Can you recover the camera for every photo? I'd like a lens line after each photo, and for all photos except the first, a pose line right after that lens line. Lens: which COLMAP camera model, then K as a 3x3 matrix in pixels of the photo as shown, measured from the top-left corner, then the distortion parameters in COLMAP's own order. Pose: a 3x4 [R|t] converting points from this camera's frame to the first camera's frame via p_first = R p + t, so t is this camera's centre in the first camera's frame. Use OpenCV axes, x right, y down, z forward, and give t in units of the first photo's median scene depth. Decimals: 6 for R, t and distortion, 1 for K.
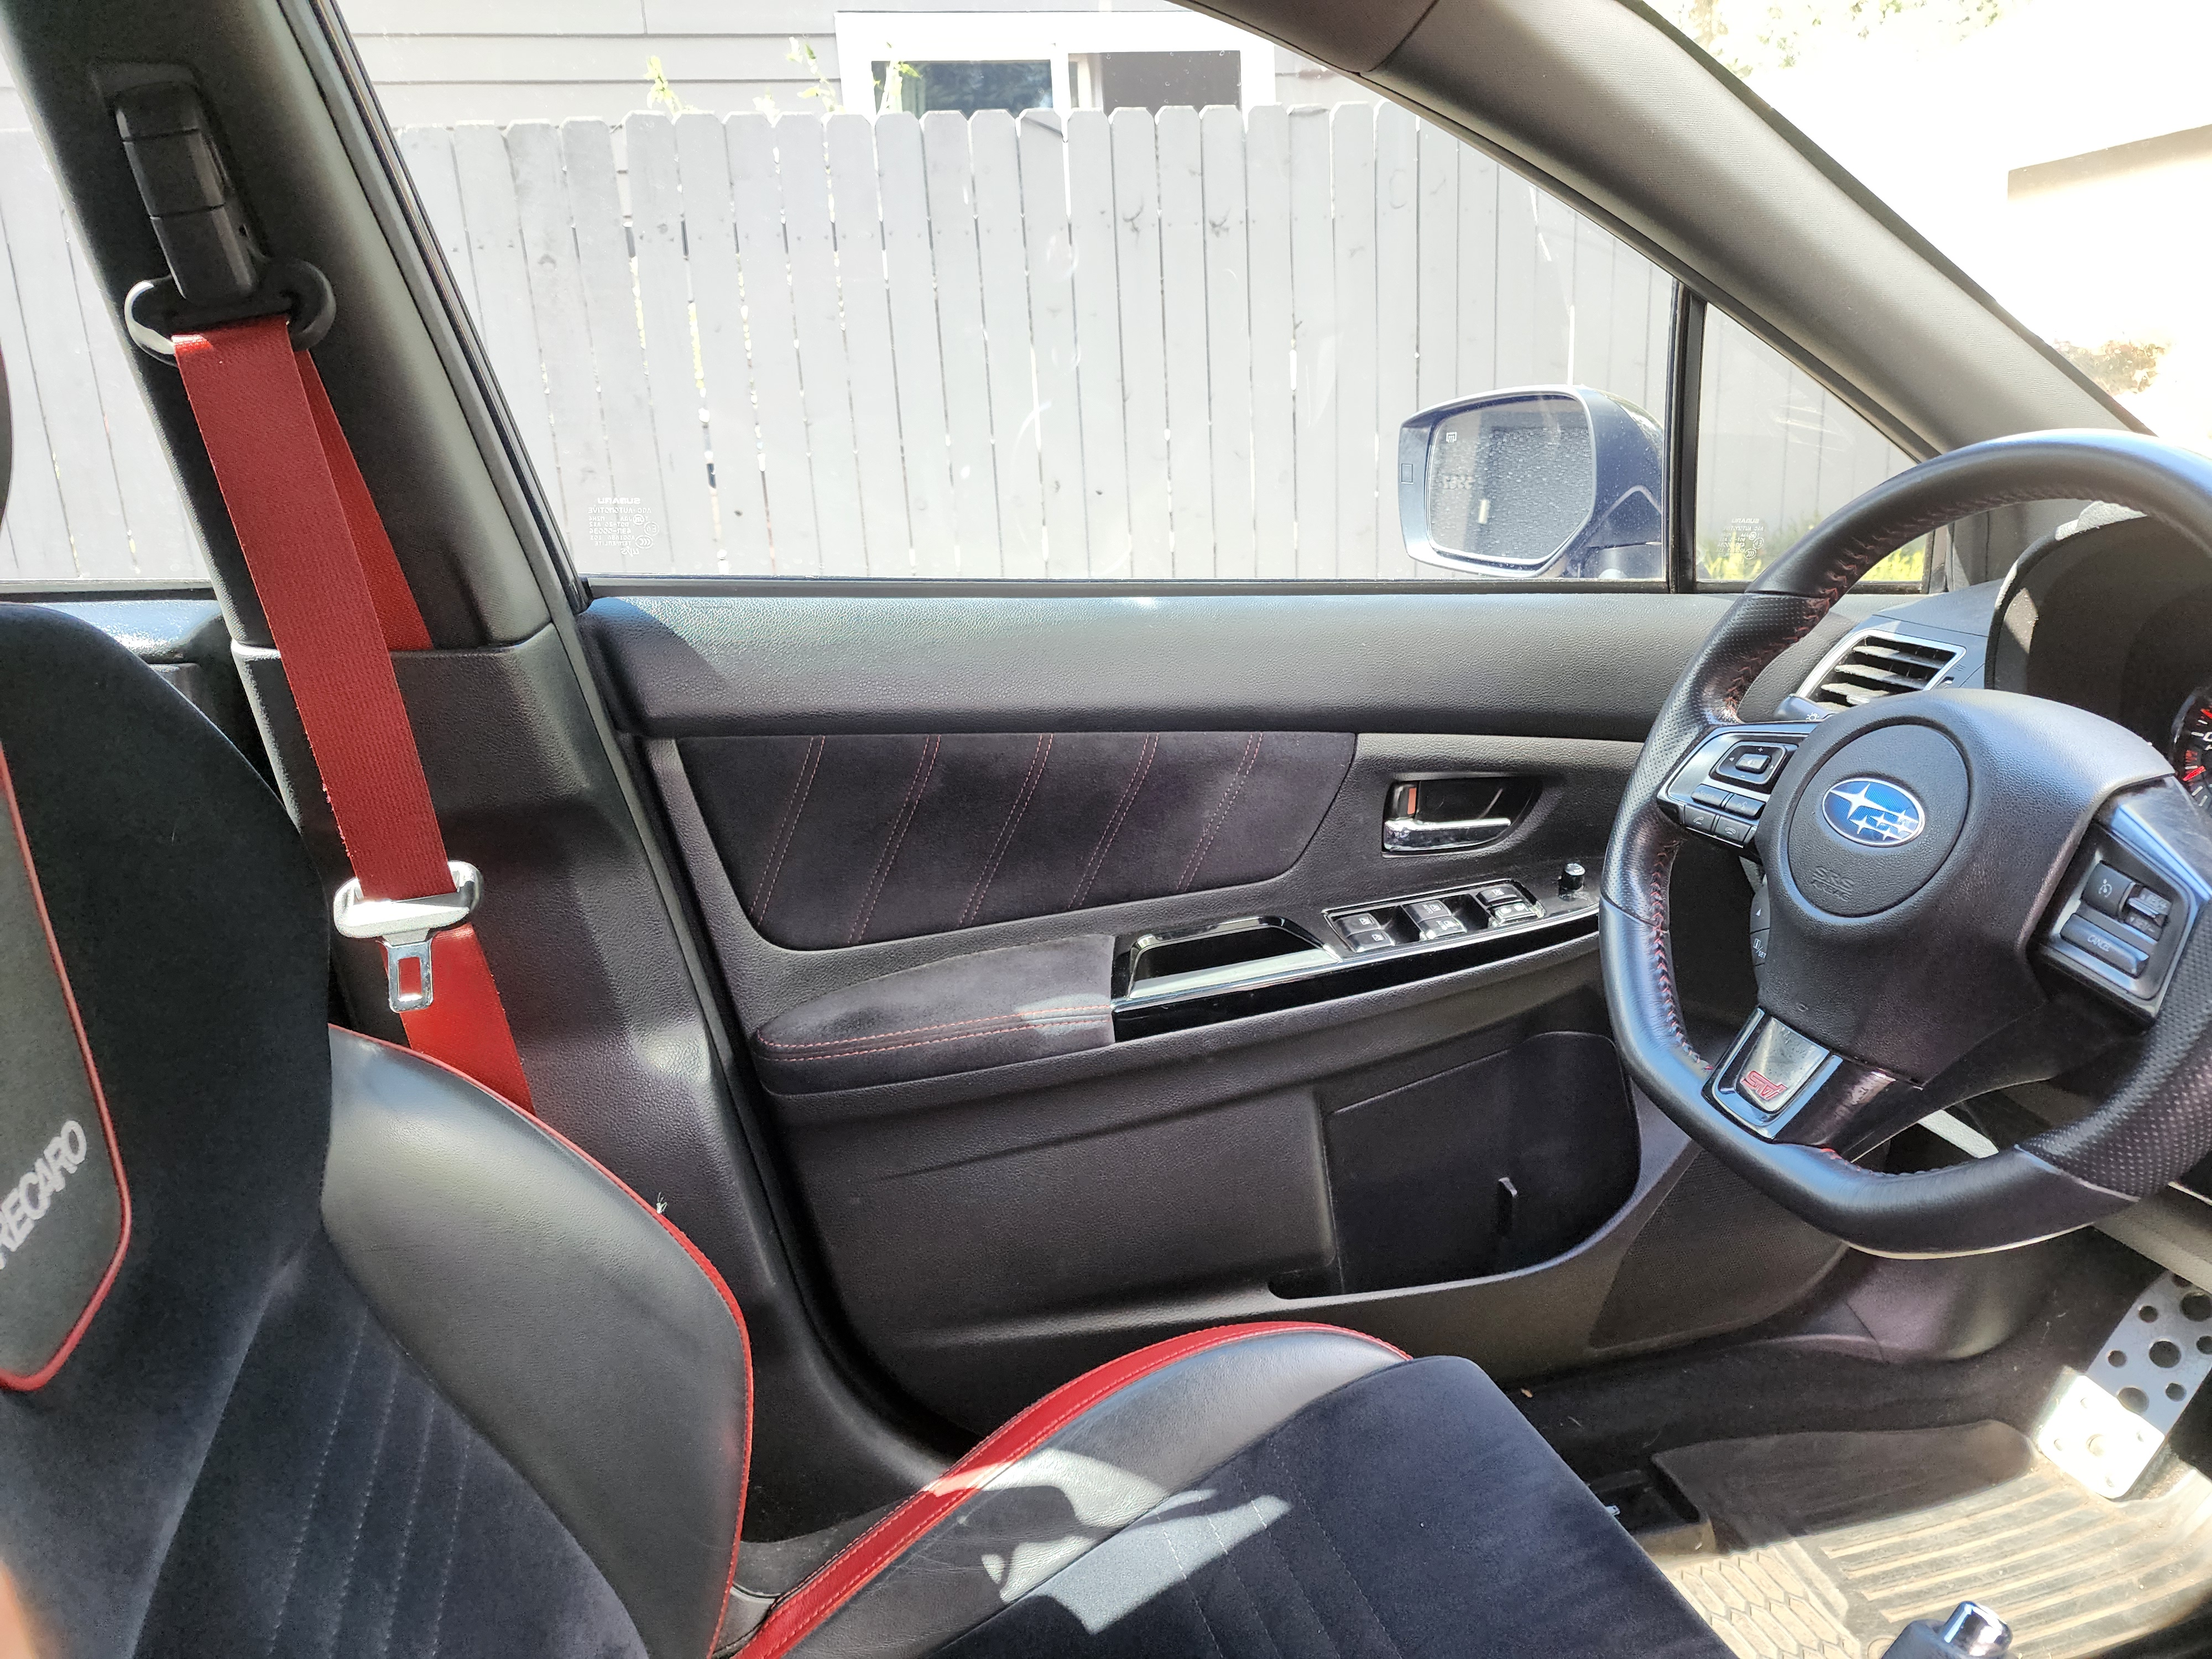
lens RADIAL K [[1481.8, 0, 1105.4], [0, 1481.8, 818.3], [0, 0, 1]] dist [0.065805, -0.056038]
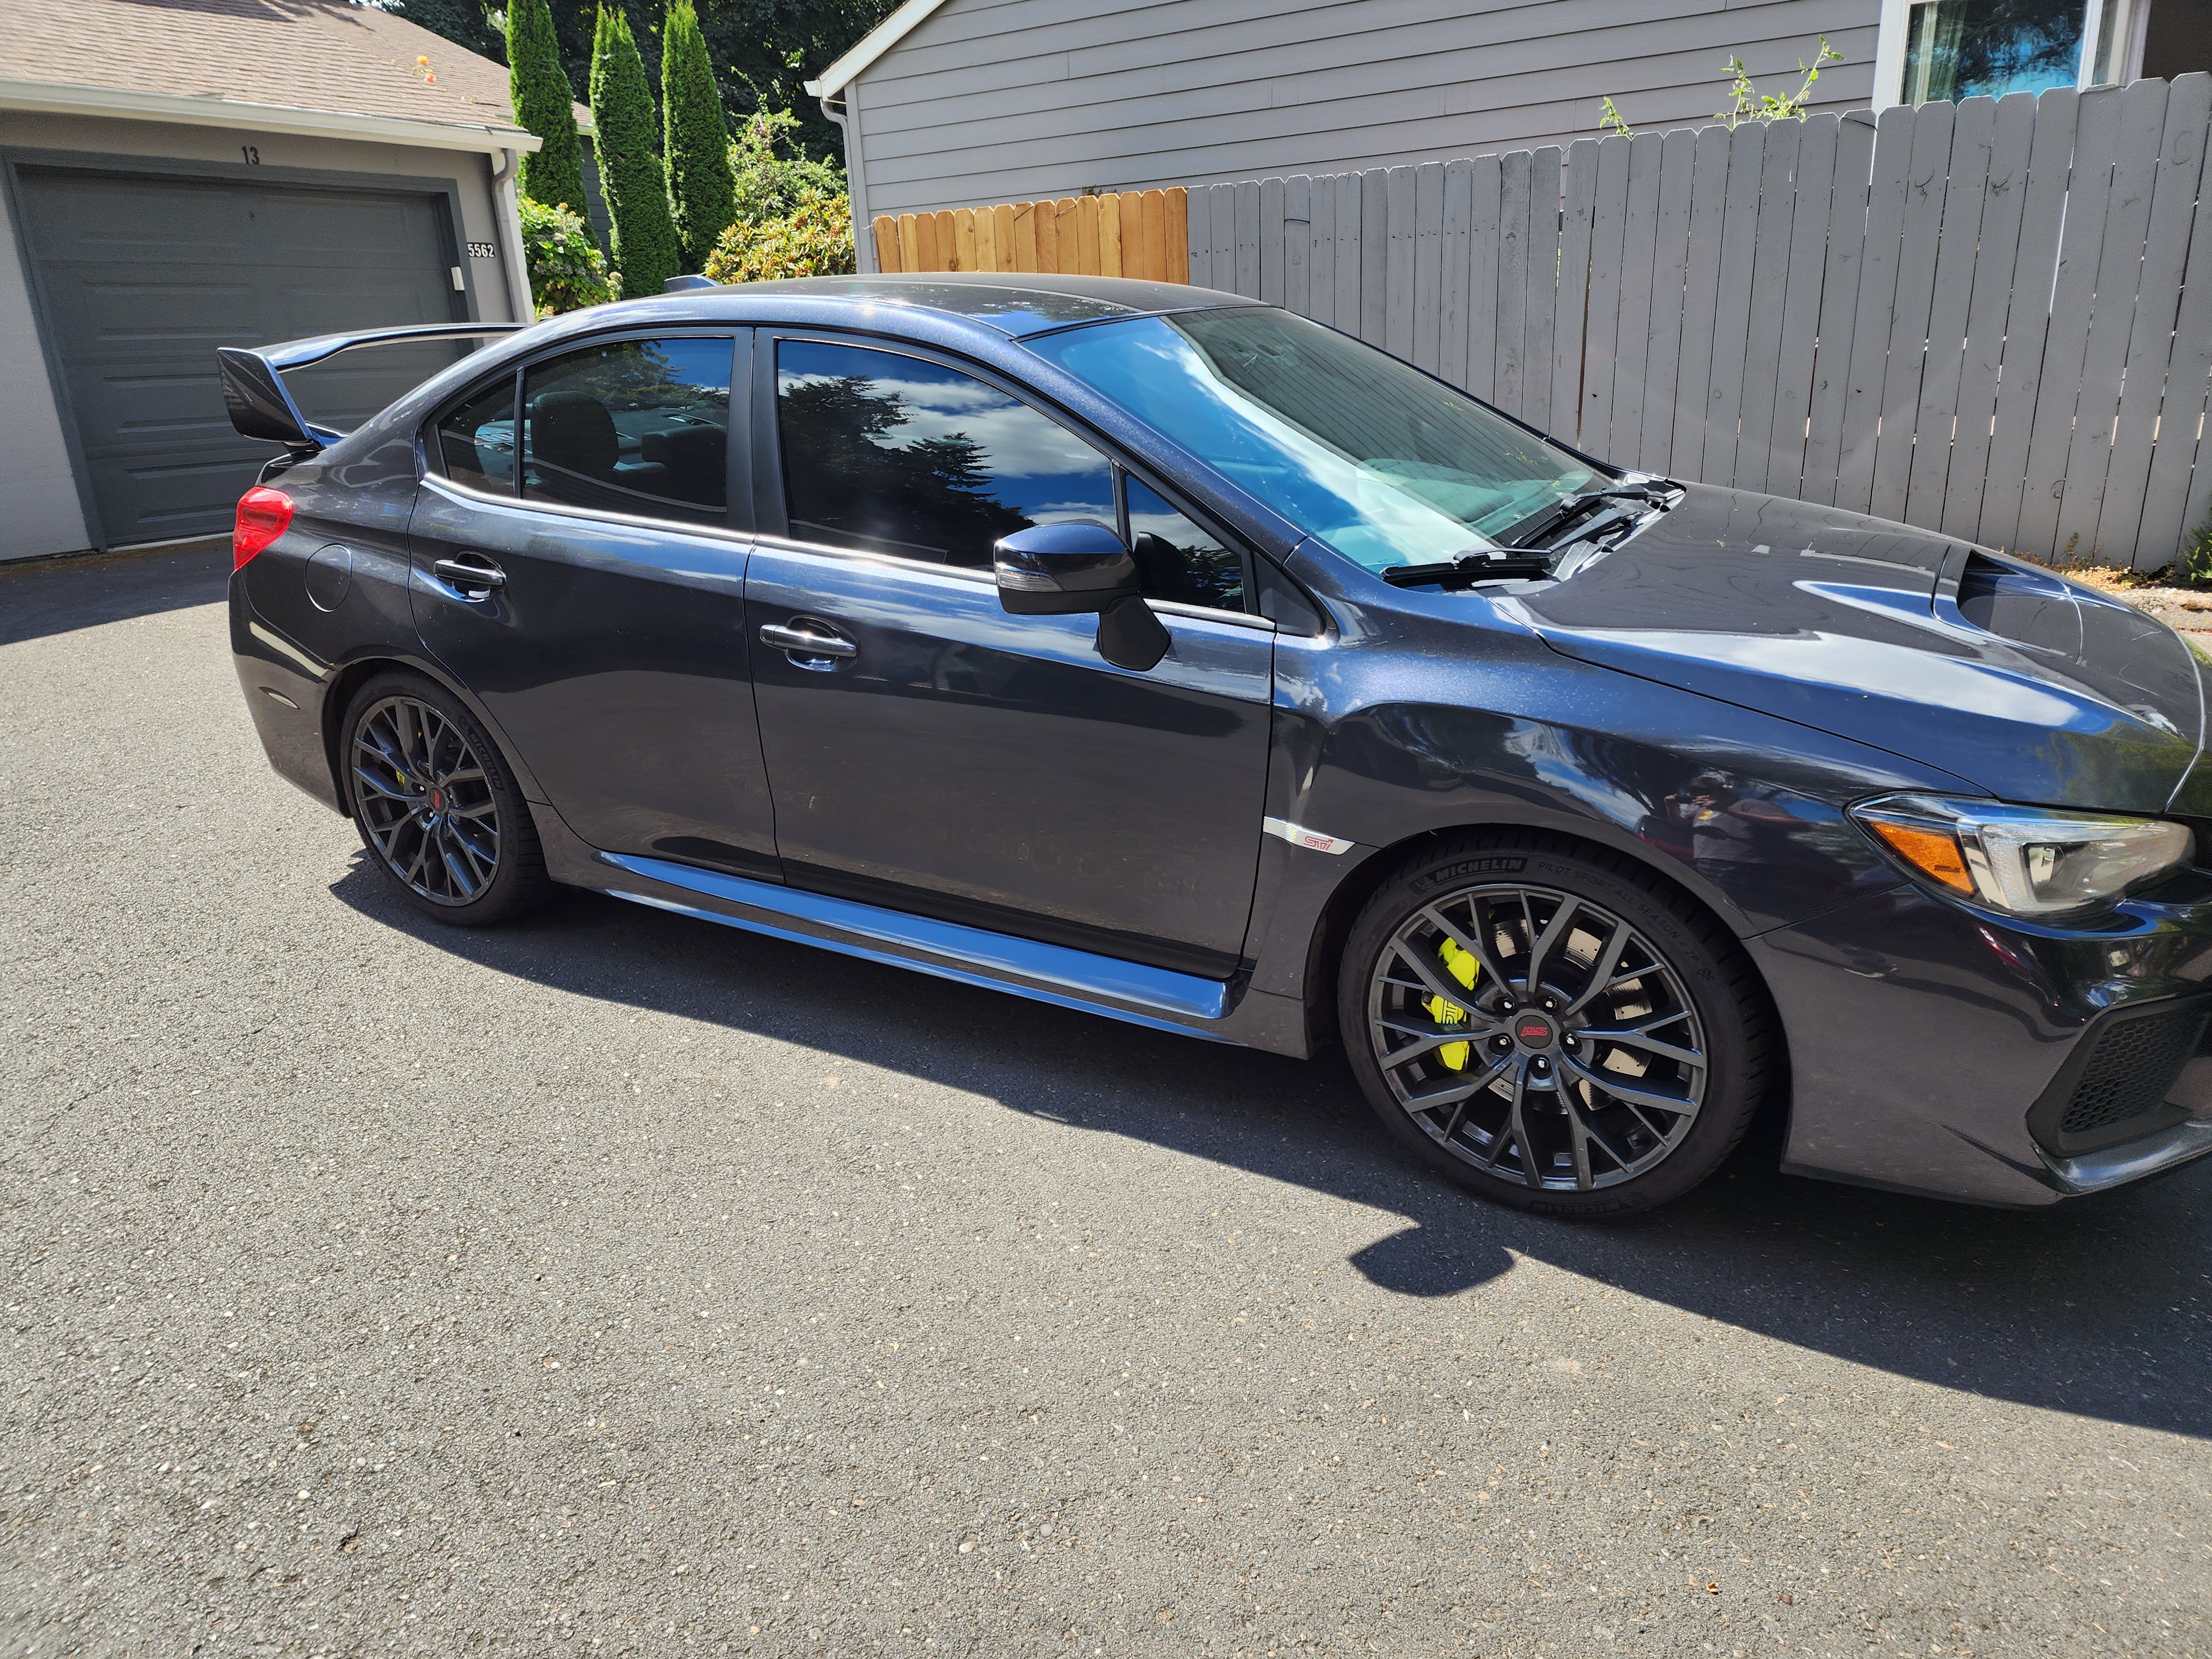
lens RADIAL K [[1481.8, 0, 1106.3], [0, 1481.8, 832.7], [0, 0, 1]] dist [0.065805, -0.056038]
pose [[0.687284, 0.262420, -0.677331, 0.579920], [-0.176977, 0.964858, 0.194240, 0.023413], [0.704500, -0.013626, 0.709573, -0.475891]]
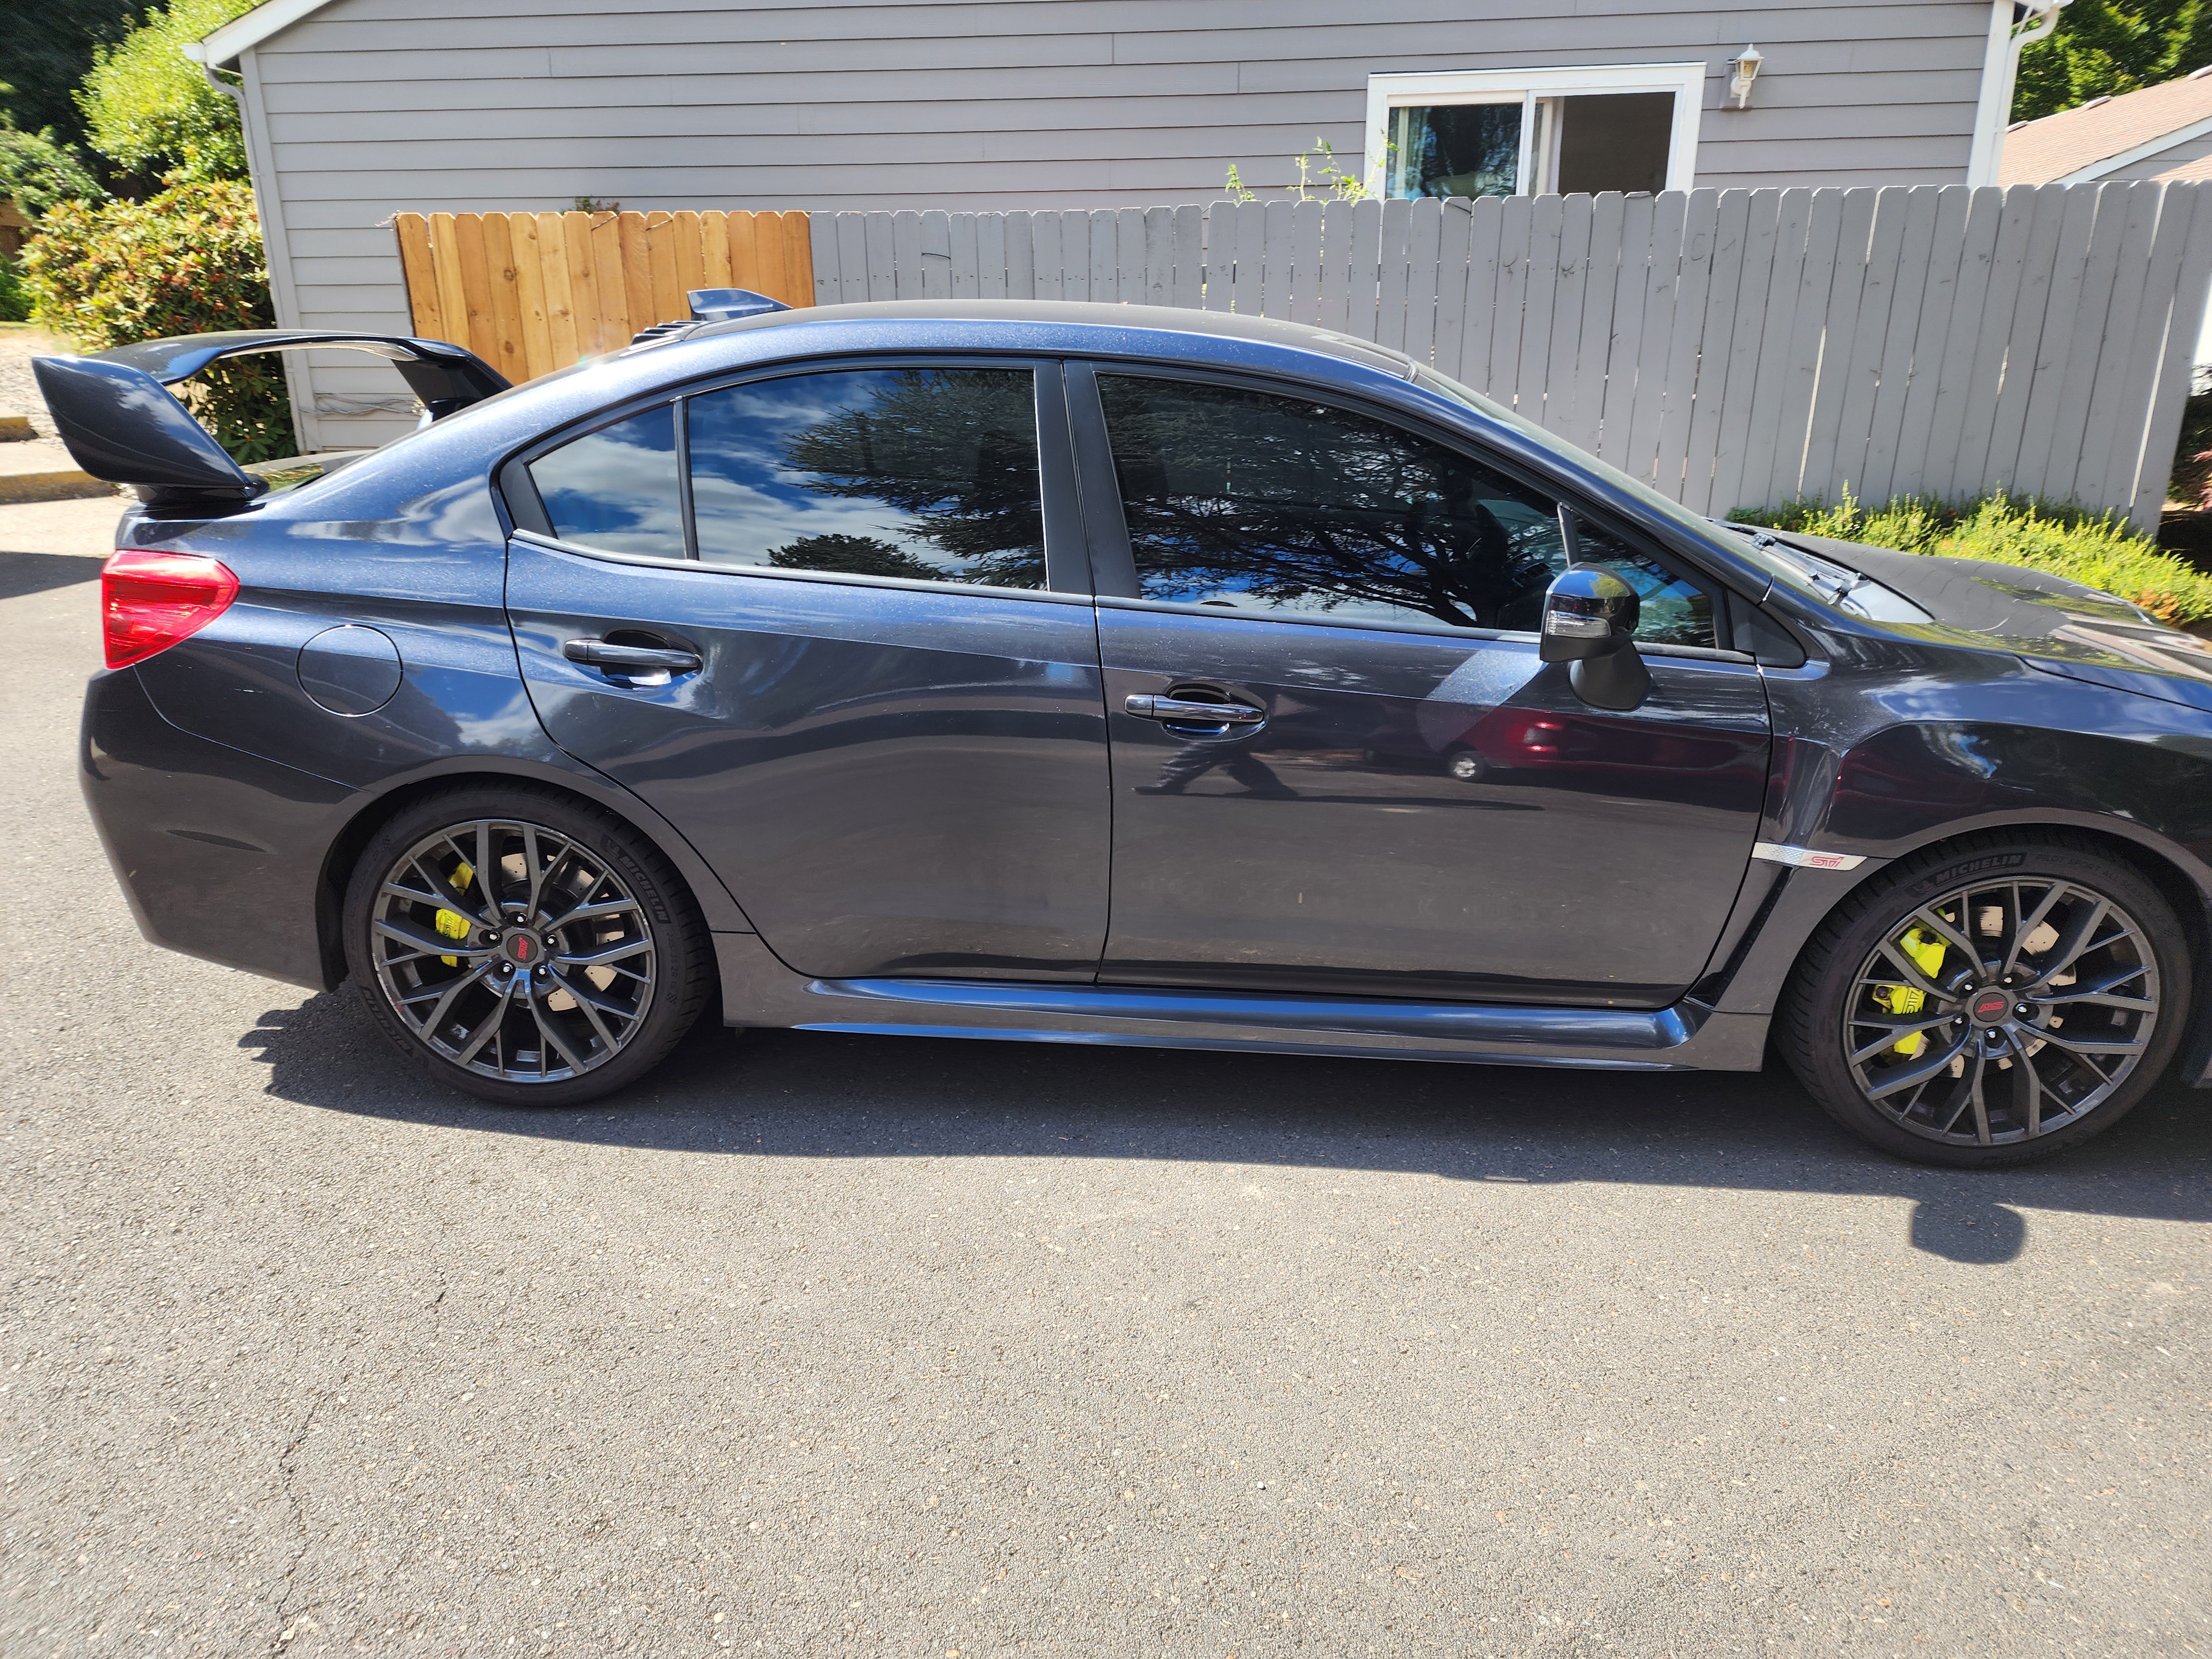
lens RADIAL K [[1481.8, 0, 1116.9], [0, 1481.8, 817.2], [0, 0, 1]] dist [0.065805, -0.056038]
pose [[0.939732, 0.154893, -0.304815, 0.201032], [-0.132121, 0.986757, 0.094100, 0.080870], [0.315354, -0.048156, 0.947751, -0.661016]]
